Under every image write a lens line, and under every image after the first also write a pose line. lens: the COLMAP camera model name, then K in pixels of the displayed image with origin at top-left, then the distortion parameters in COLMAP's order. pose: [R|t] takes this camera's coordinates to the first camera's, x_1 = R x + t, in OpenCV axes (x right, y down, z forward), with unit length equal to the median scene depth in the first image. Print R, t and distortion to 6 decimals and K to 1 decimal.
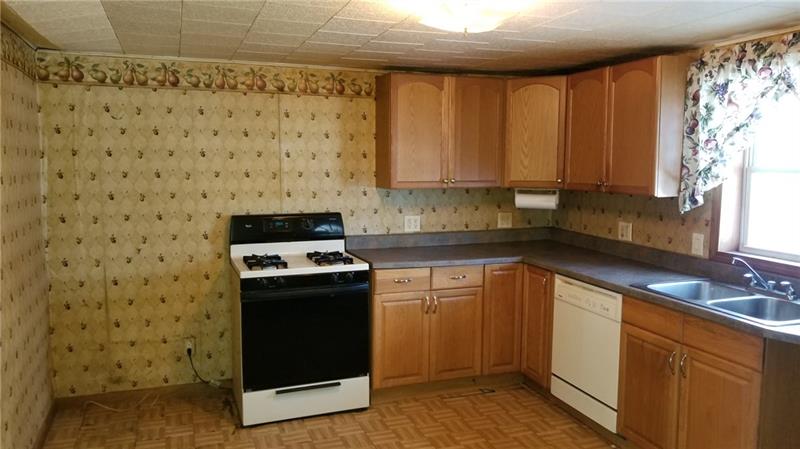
lens RADIAL K [[584.3, 0, 399.6], [0, 584.3, 221.4], [0, 0, 1]] dist [0.005423, -0.077094]
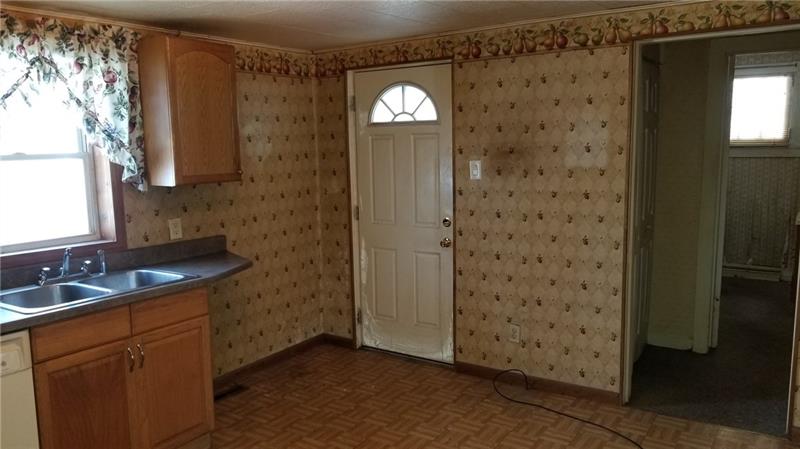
lens RADIAL K [[600.1, 0, 400.0], [0, 600.1, 224.5], [0, 0, 1]] dist [0.057063, -0.085423]
pose [[-0.560882, -0.103105, 0.821450, -0.457529], [0.099487, 0.976631, 0.190511, -0.095288], [-0.821896, 0.188578, -0.537517, 0.921616]]
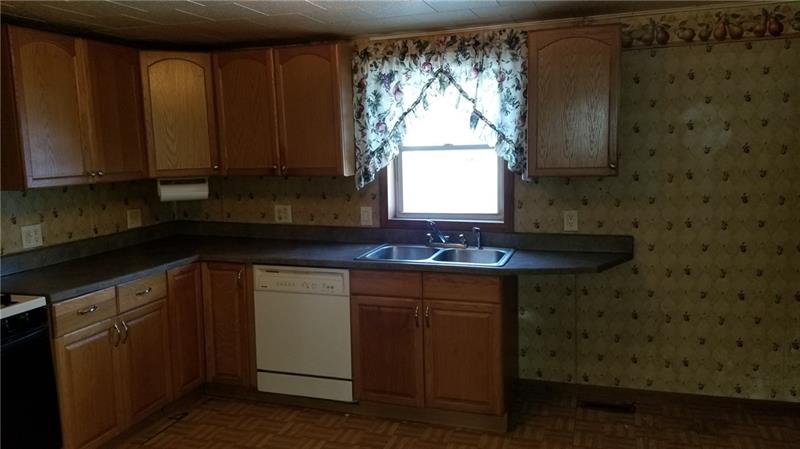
lens RADIAL K [[600.1, 0, 400.0], [0, 600.1, 224.5], [0, 0, 1]] dist [0.057063, -0.085423]
pose [[0.624603, -0.123145, 0.771172, -0.360179], [0.105088, 0.991761, 0.073255, -0.023943], [-0.773840, 0.035286, 0.632398, 0.217570]]
